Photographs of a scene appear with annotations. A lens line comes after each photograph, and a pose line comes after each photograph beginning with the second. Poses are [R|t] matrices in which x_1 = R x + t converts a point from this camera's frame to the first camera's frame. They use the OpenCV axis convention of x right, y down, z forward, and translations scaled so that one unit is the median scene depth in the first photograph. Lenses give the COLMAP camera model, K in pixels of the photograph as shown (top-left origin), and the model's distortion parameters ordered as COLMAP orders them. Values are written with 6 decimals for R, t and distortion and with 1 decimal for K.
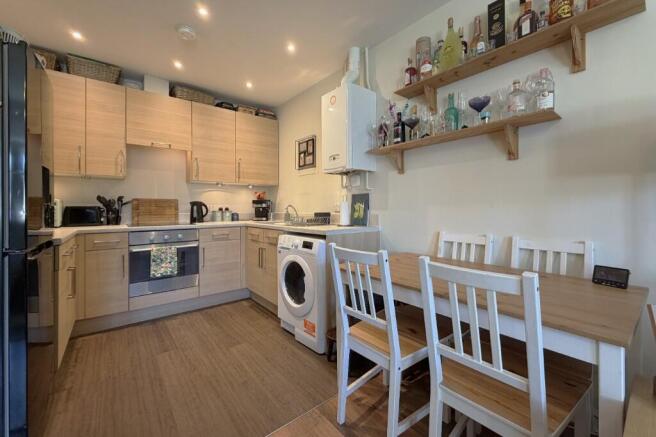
lens RADIAL K [[266.3, 0, 327.1], [0, 266.3, 208.6], [0, 0, 1]] dist [0.000125, 0.000023]
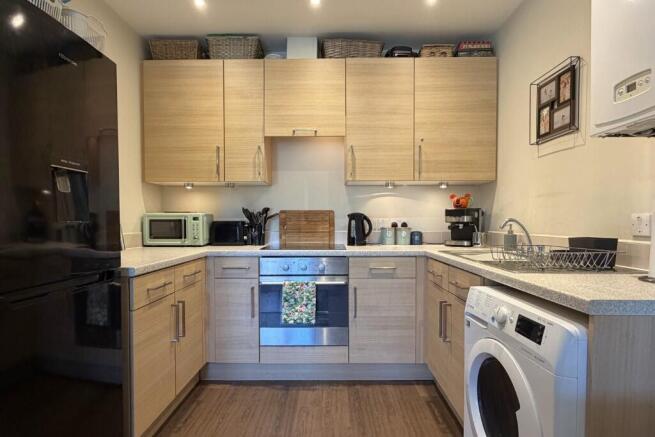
lens RADIAL K [[356.4, 0, 326.6], [0, 356.4, 231.2], [0, 0, 1]] dist [-0.002427, -0.000315]
pose [[0.765803, 0.022783, -0.642672, 0.019211], [-0.002369, 0.999465, 0.032609, -0.011631], [0.643071, -0.023450, 0.765447, 0.297000]]
